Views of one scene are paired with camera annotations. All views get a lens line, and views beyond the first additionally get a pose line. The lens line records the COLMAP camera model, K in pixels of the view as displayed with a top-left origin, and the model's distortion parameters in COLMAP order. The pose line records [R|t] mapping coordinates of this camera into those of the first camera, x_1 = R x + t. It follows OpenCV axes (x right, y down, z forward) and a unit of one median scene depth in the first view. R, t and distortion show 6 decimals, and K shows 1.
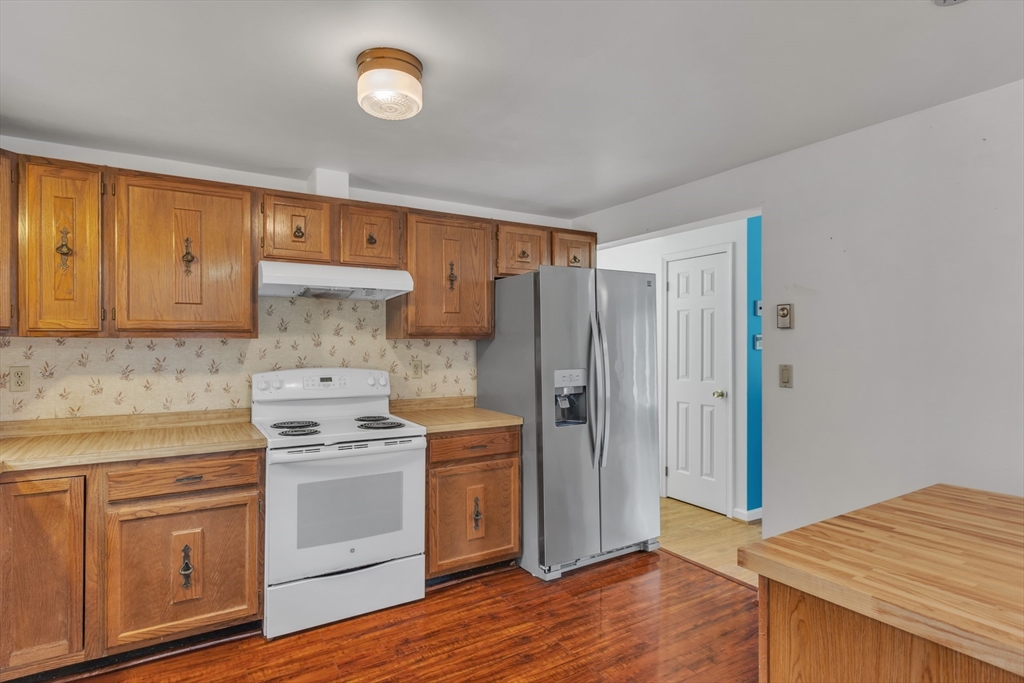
lens RADIAL K [[548.6, 0, 503.9], [0, 548.6, 344.0], [0, 0, 1]] dist [0.012938, -0.000128]
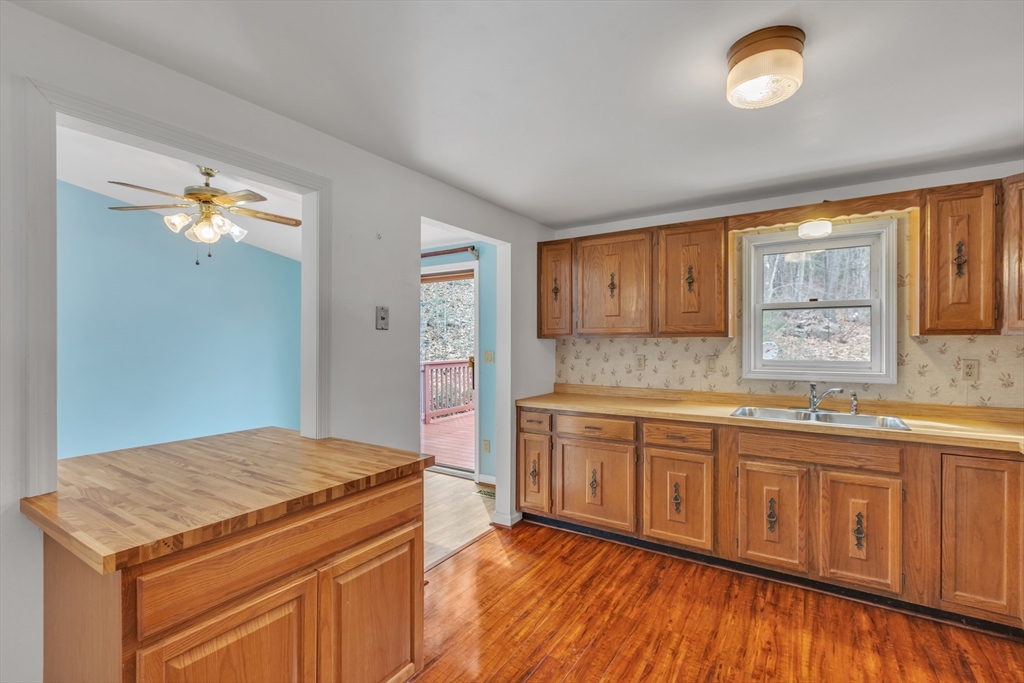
lens RADIAL K [[462.6, 0, 513.2], [0, 462.6, 342.1], [0, 0, 1]] dist [0.001497, -0.000590]
pose [[-0.899023, 0.001763, -0.437898, 0.367151], [-0.000572, 0.999986, 0.005199, -0.003989], [0.437901, 0.004925, -0.899010, 1.058411]]
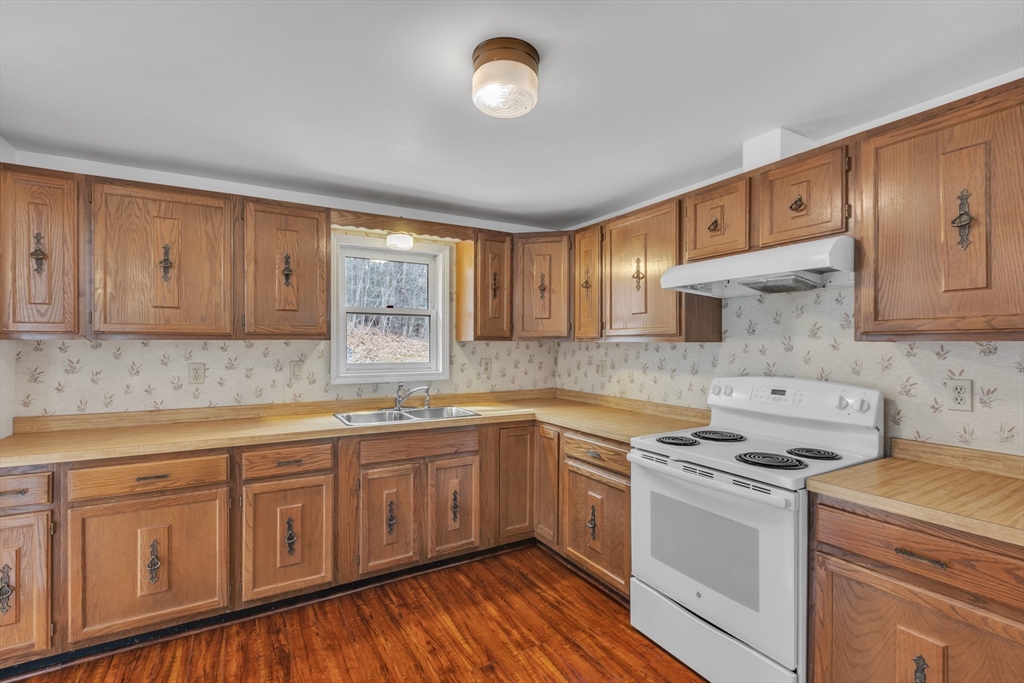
lens RADIAL K [[462.6, 0, 511.9], [0, 462.6, 347.1], [0, 0, 1]] dist [0.001497, -0.000590]
pose [[-0.017396, 0.004583, -0.999838, 0.422460], [-0.006175, 0.999970, 0.004691, -0.002882], [0.999830, 0.006256, -0.017367, 0.711317]]
